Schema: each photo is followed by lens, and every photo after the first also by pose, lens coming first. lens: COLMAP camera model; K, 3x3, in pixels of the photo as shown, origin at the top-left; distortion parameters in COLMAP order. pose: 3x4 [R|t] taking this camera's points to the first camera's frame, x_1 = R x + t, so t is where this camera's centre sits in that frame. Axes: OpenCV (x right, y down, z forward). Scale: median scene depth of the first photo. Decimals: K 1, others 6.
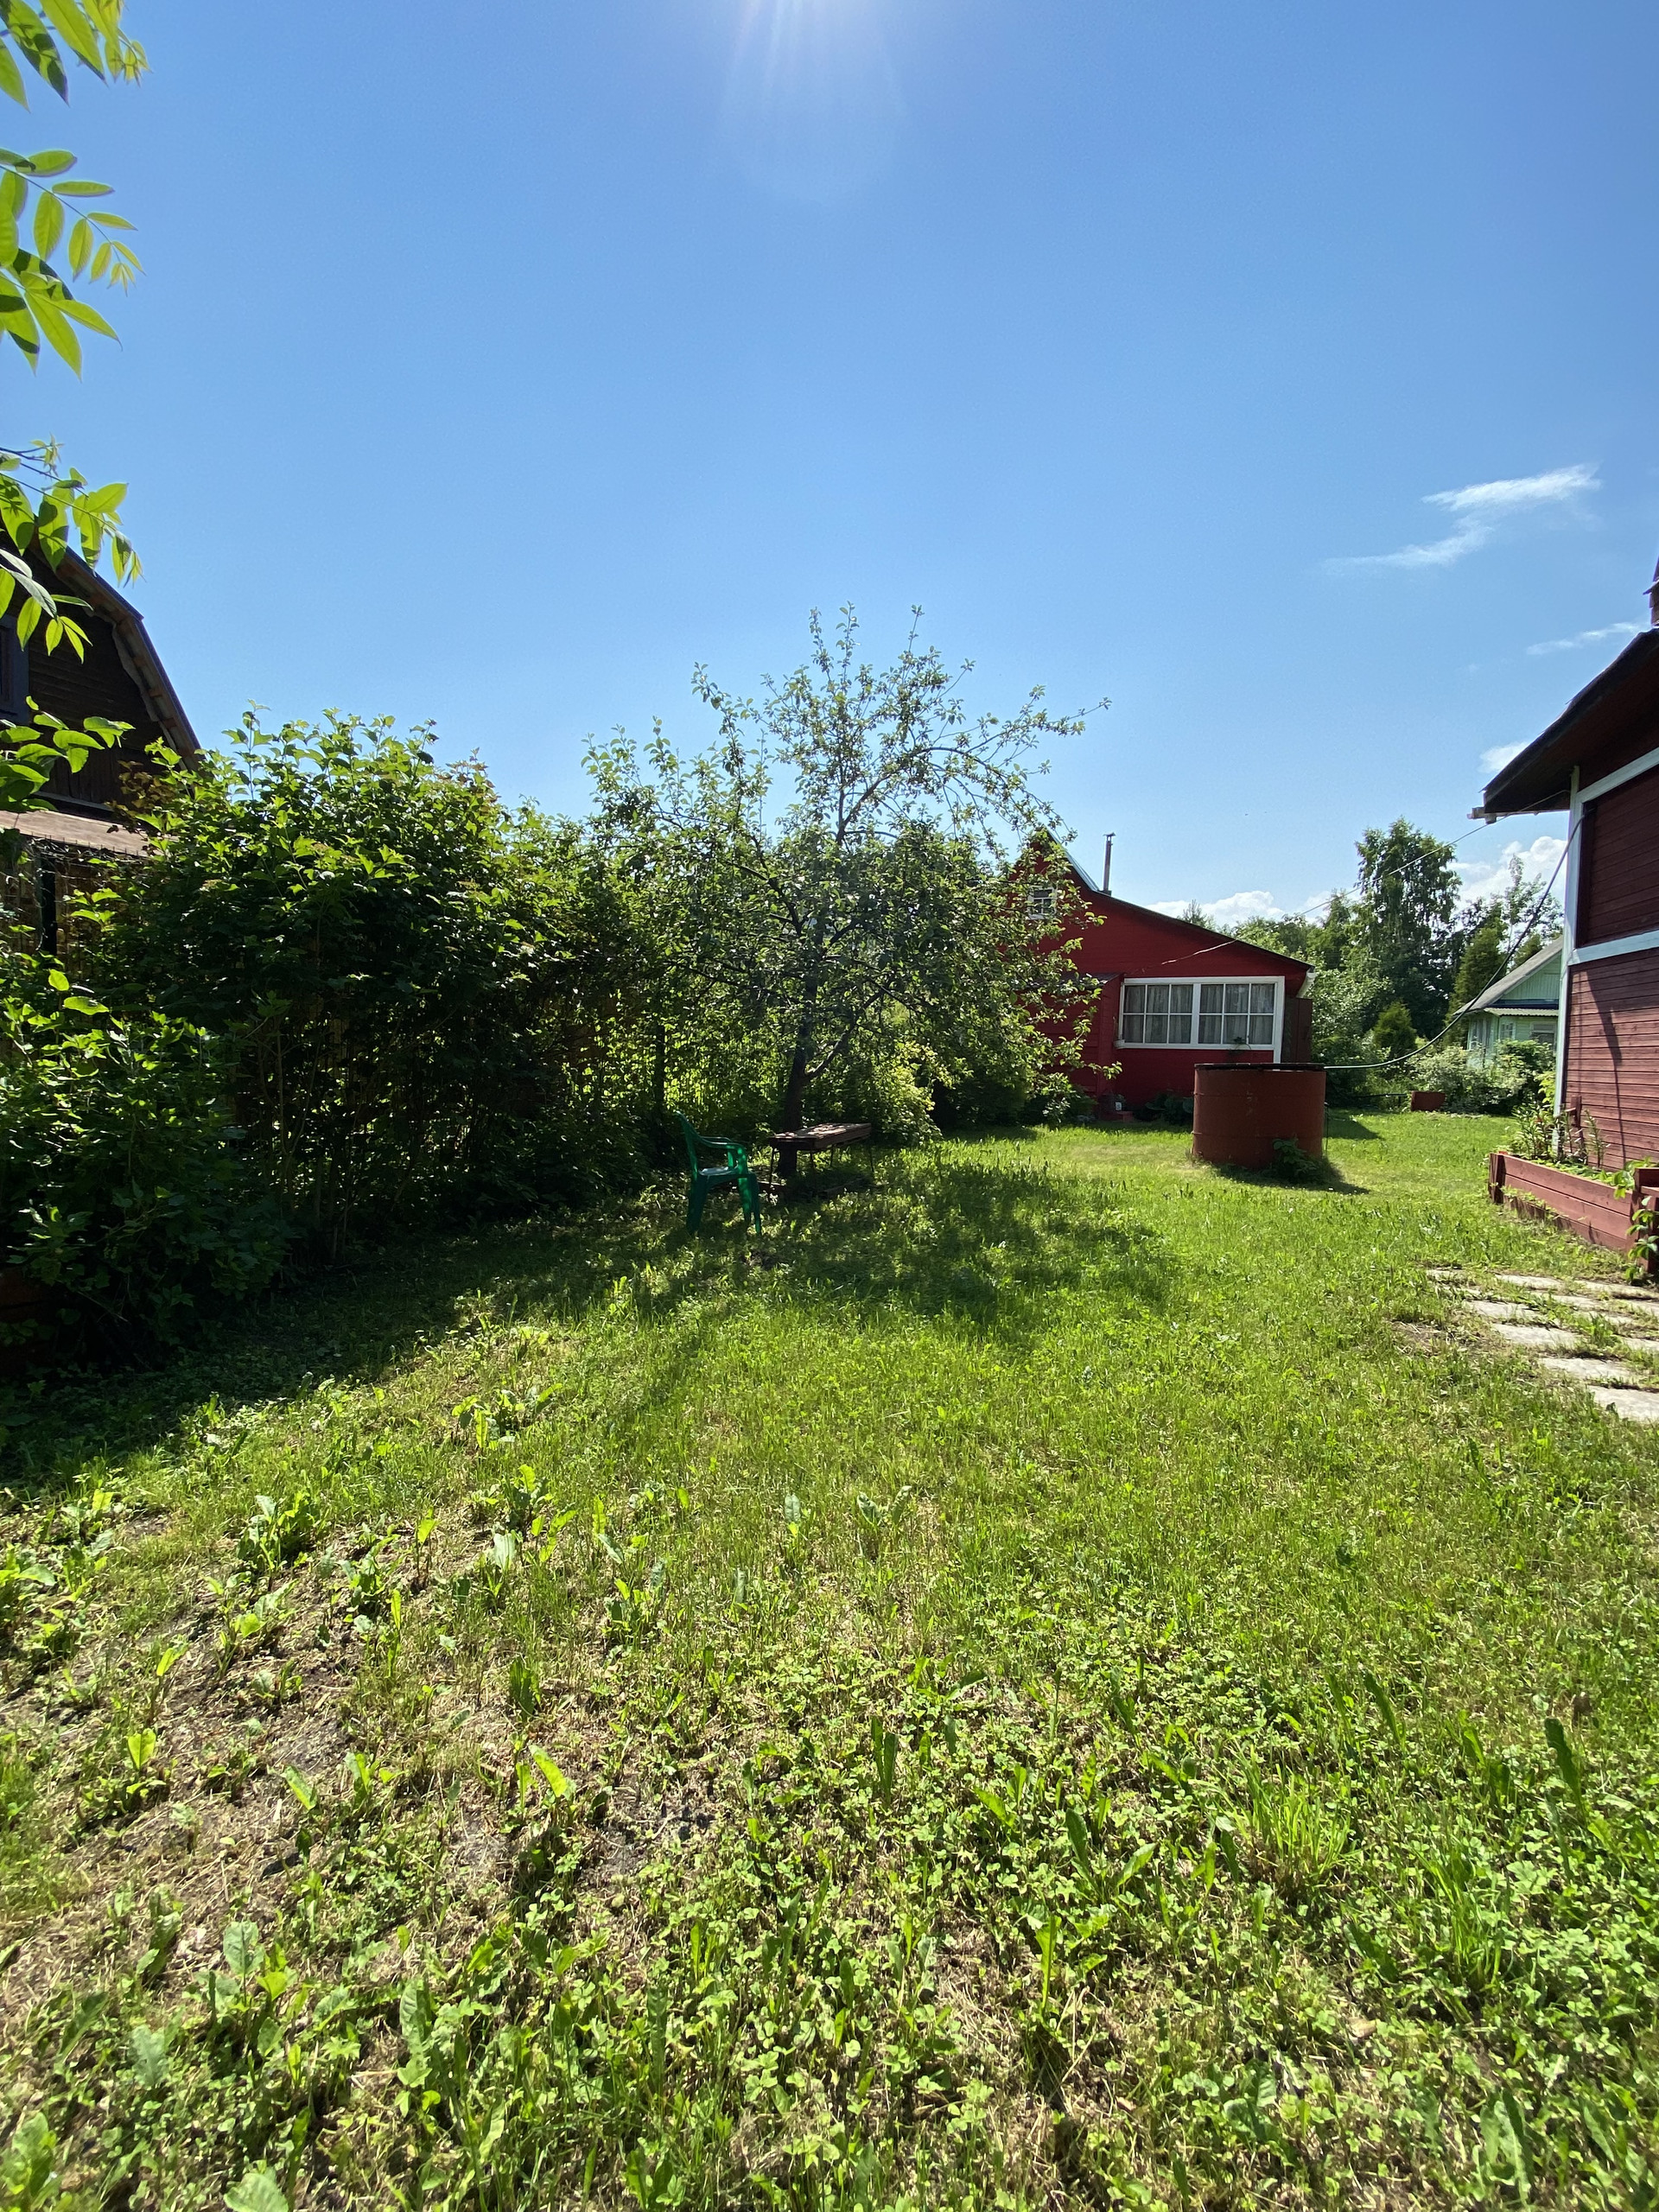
lens RADIAL K [[901.0, 0, 829.5], [0, 901.0, 1106.0], [0, 0, 1]] dist [0.011103, -0.016372]
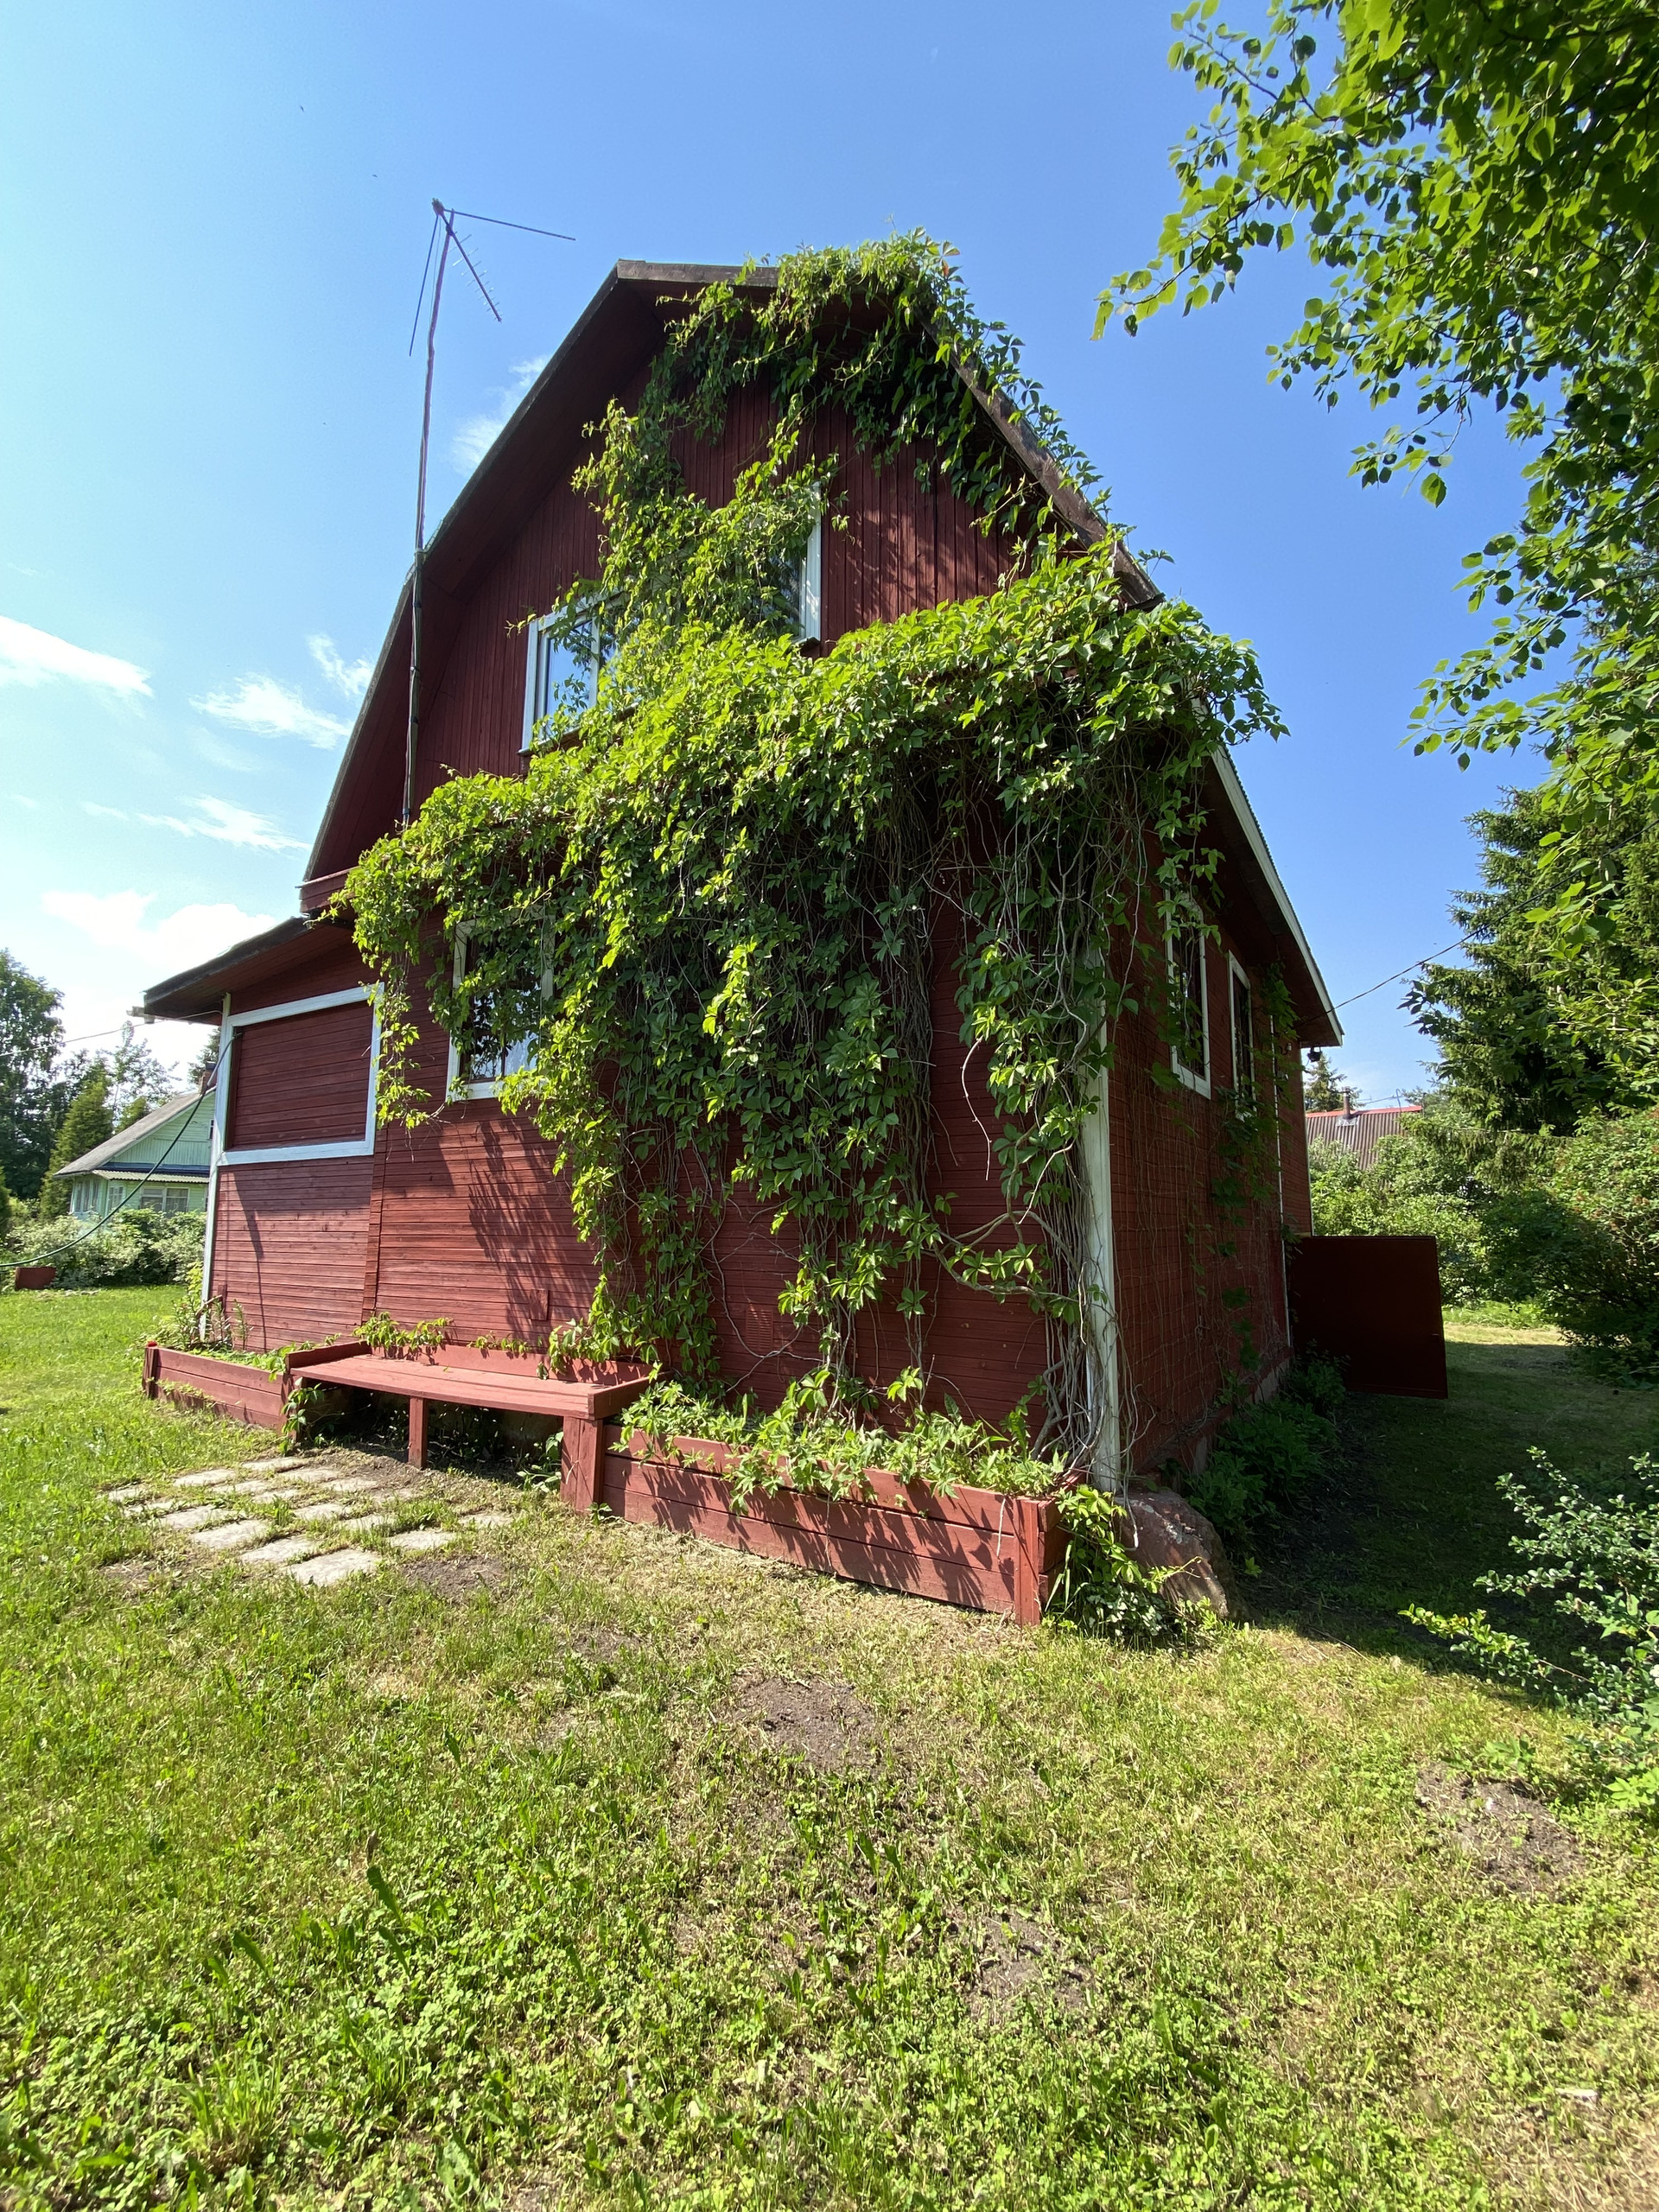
lens RADIAL K [[901.0, 0, 829.5], [0, 901.0, 1106.0], [0, 0, 1]] dist [0.011103, -0.016372]
pose [[0.250649, 0.106261, 0.962228, -0.094776], [0.061602, 0.990193, -0.125395, -0.049915], [-0.966116, 0.090705, 0.241645, -0.018872]]
